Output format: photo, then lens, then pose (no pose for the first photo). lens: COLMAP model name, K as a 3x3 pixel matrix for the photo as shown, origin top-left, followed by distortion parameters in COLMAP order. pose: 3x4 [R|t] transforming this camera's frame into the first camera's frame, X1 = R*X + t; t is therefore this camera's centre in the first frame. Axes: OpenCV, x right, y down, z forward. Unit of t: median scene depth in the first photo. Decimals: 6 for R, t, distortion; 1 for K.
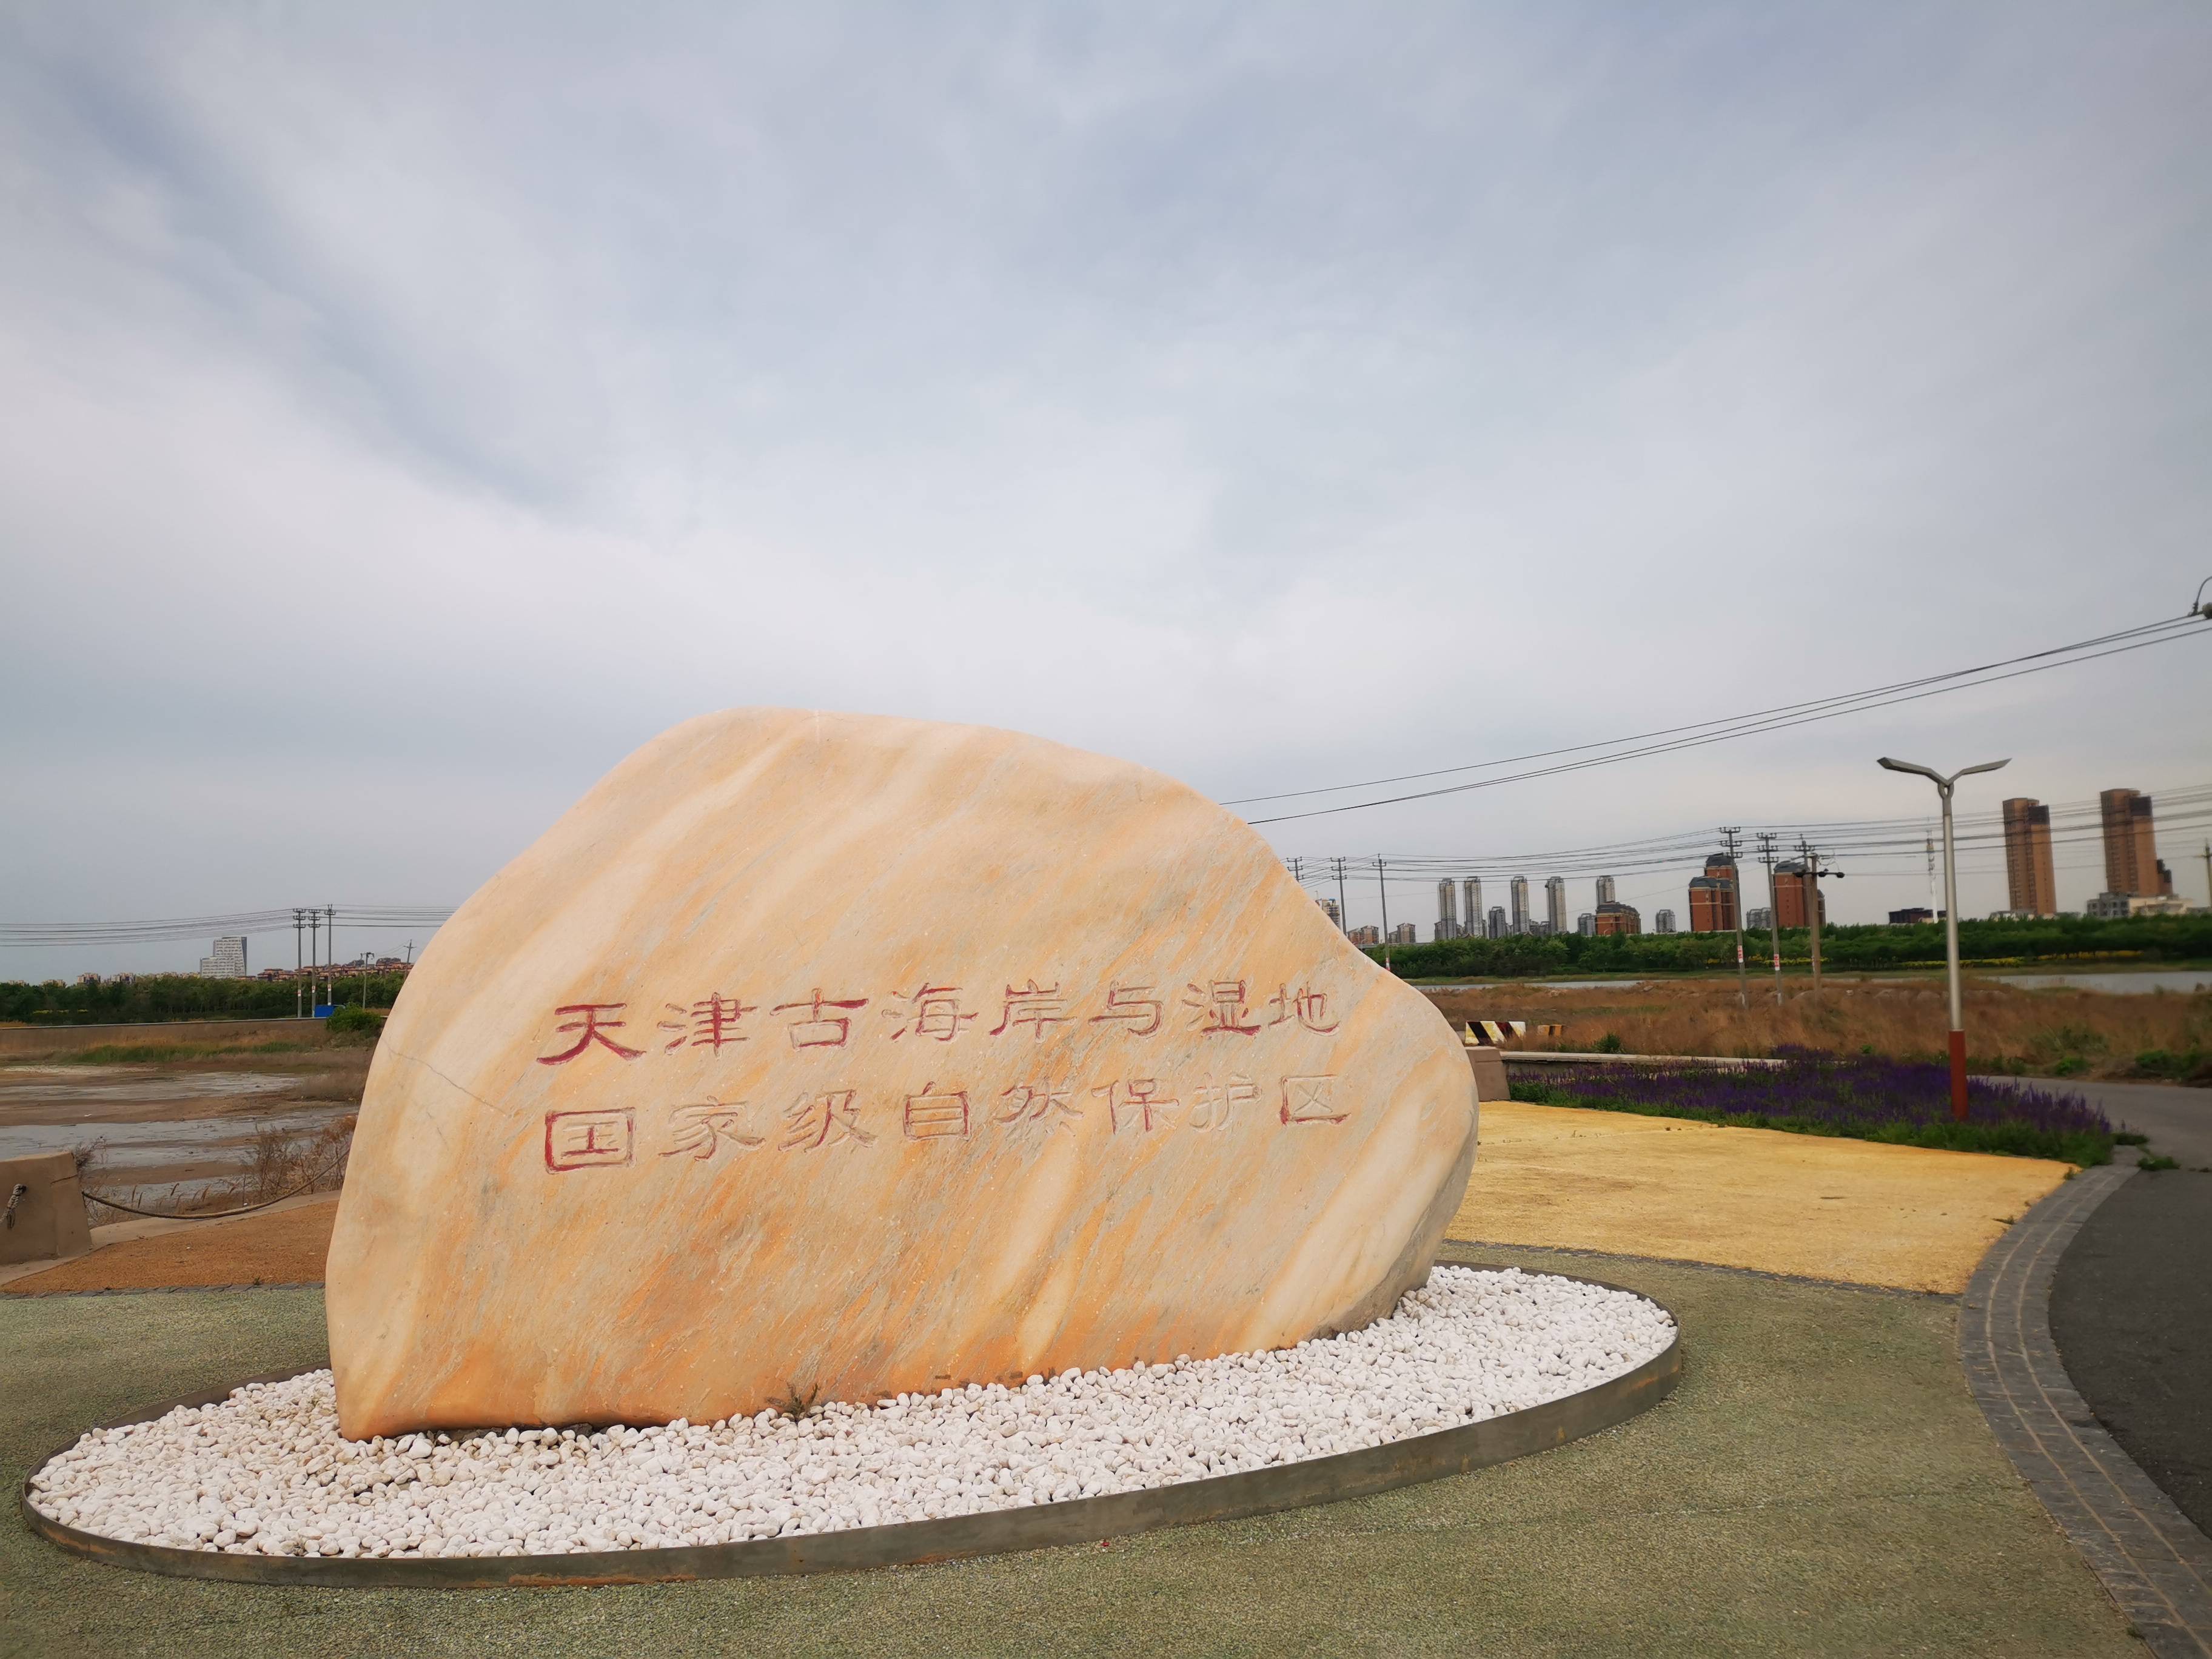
lens RADIAL K [[1760.2, 0, 1106.0], [0, 1760.2, 829.5], [0, 0, 1]] dist [0.070048, -0.000978]
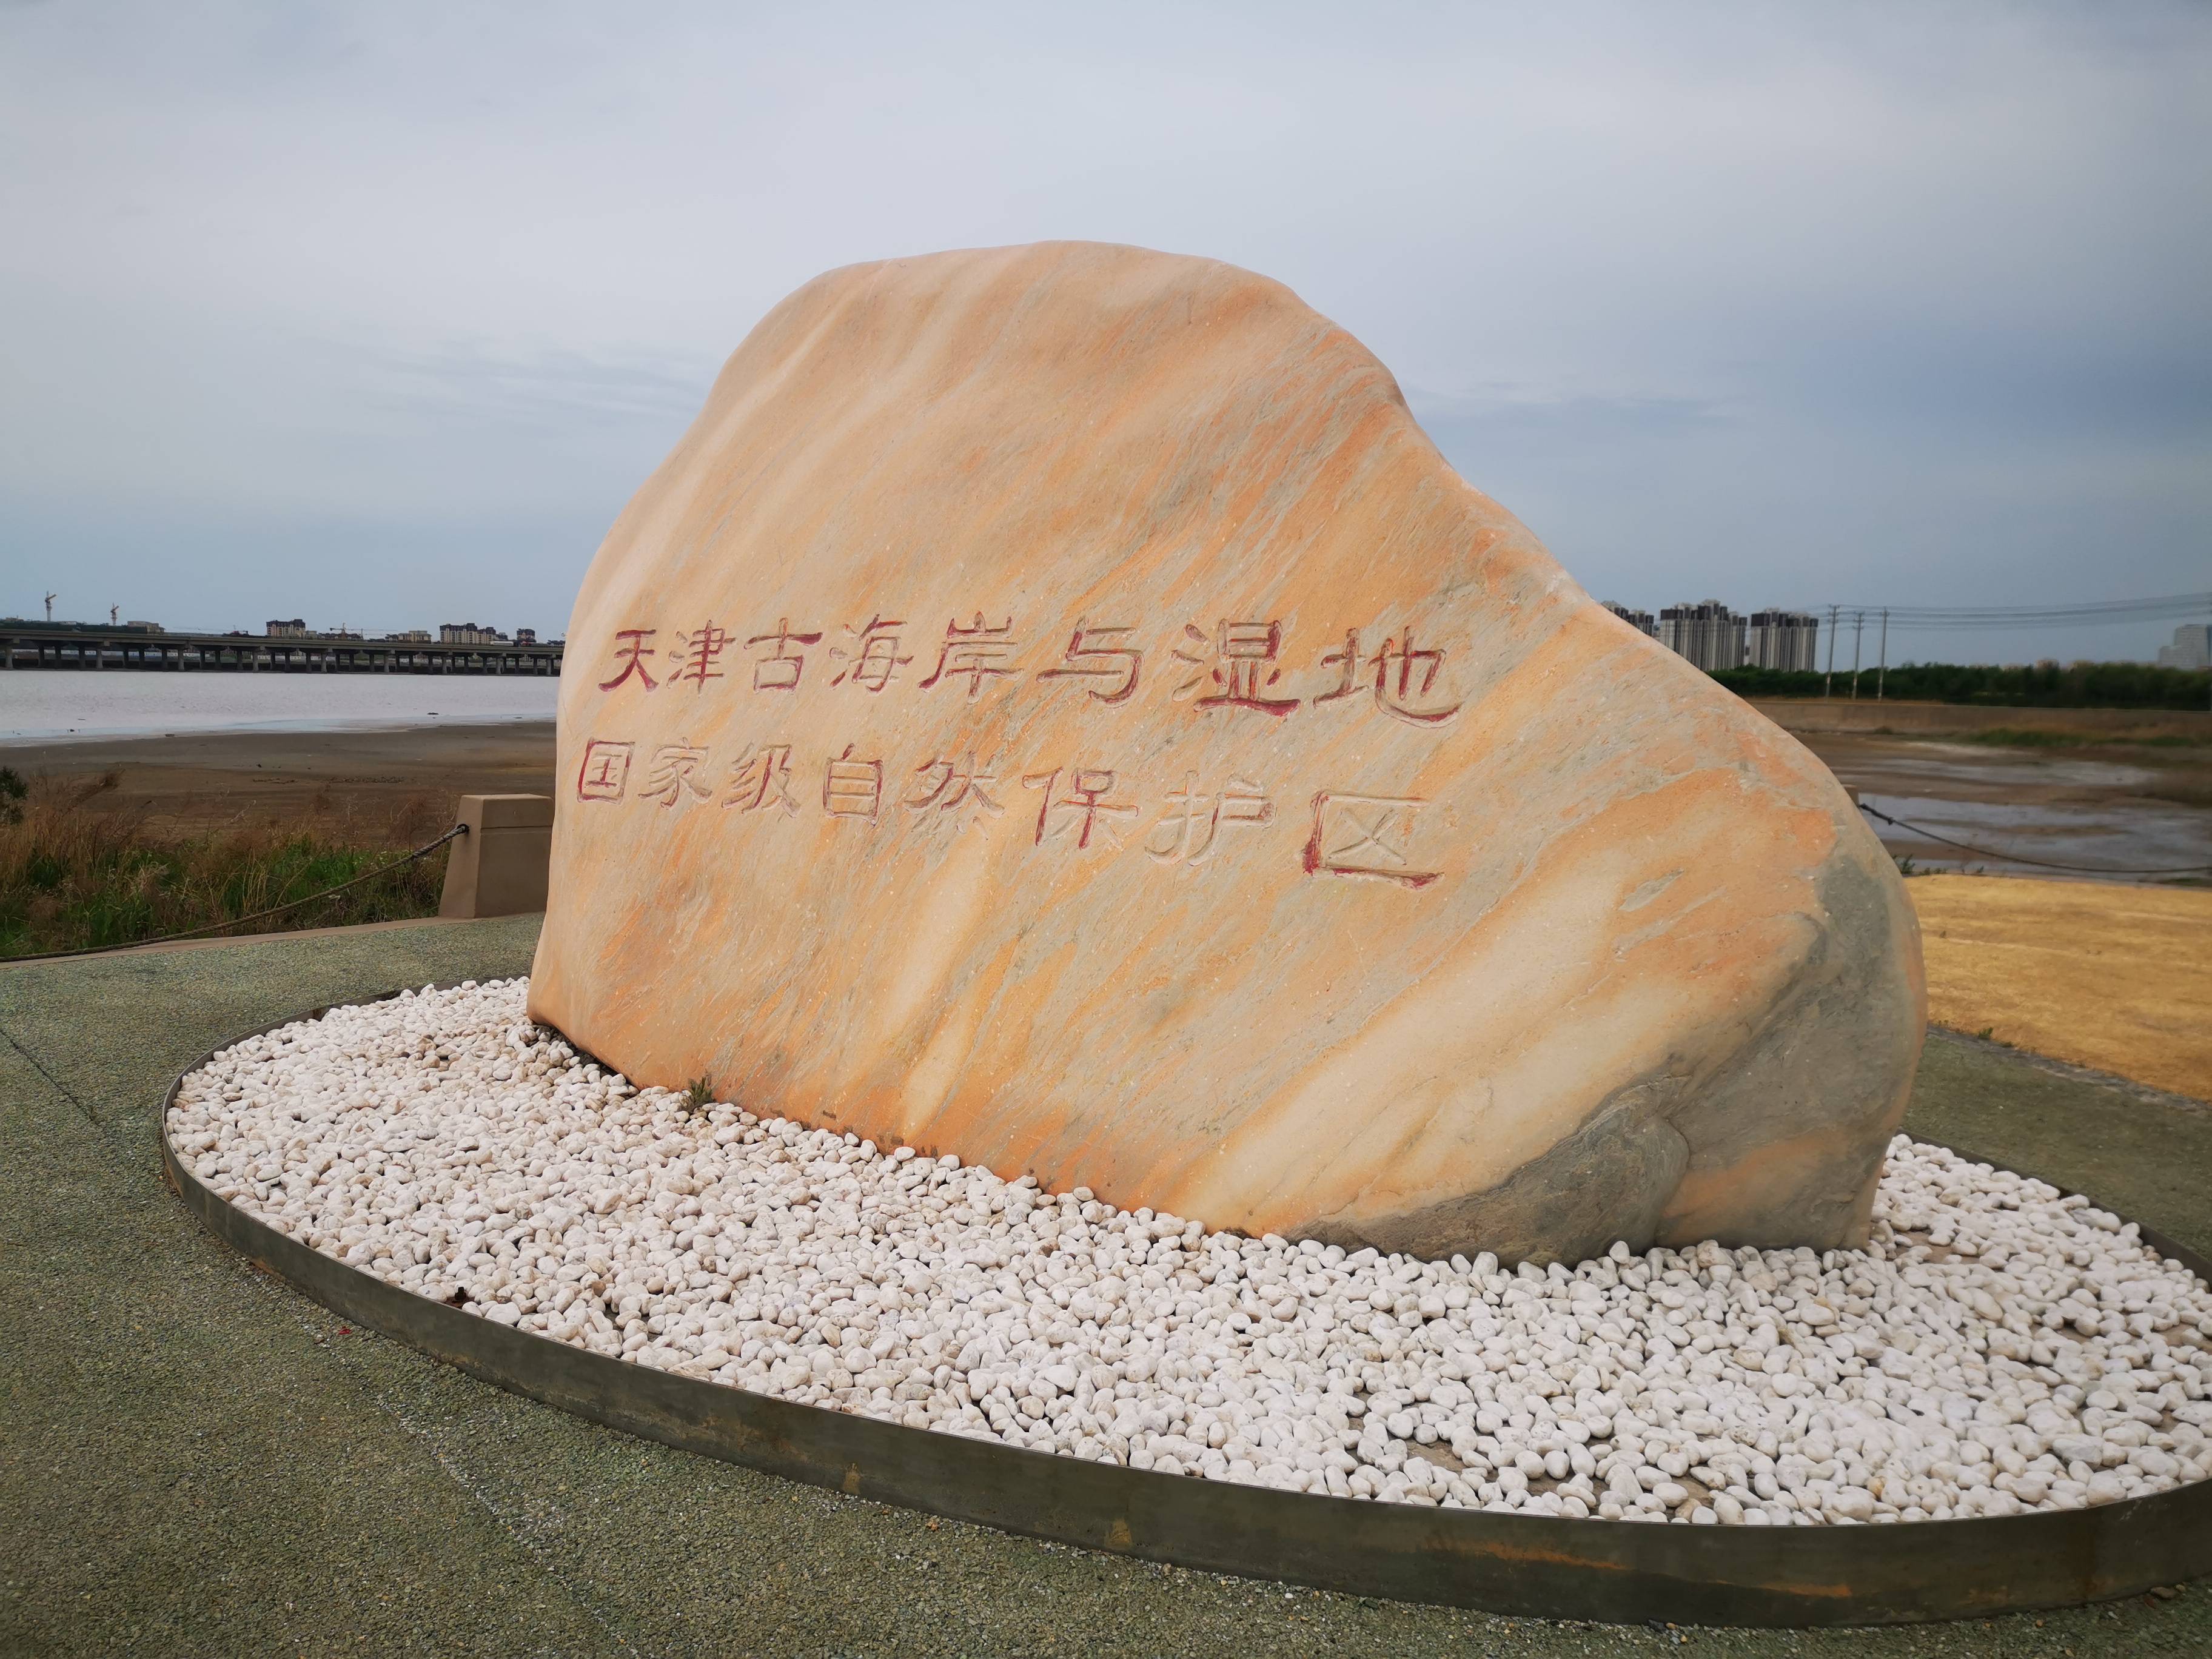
lens RADIAL K [[1723.9, 0, 1106.0], [0, 1723.9, 829.5], [0, 0, 1]] dist [0.074423, 0.001775]
pose [[0.492639, 0.112083, -0.862986, 0.584289], [0.039040, 0.987826, 0.150583, 0.070071], [0.869358, -0.107874, 0.482266, 0.714003]]
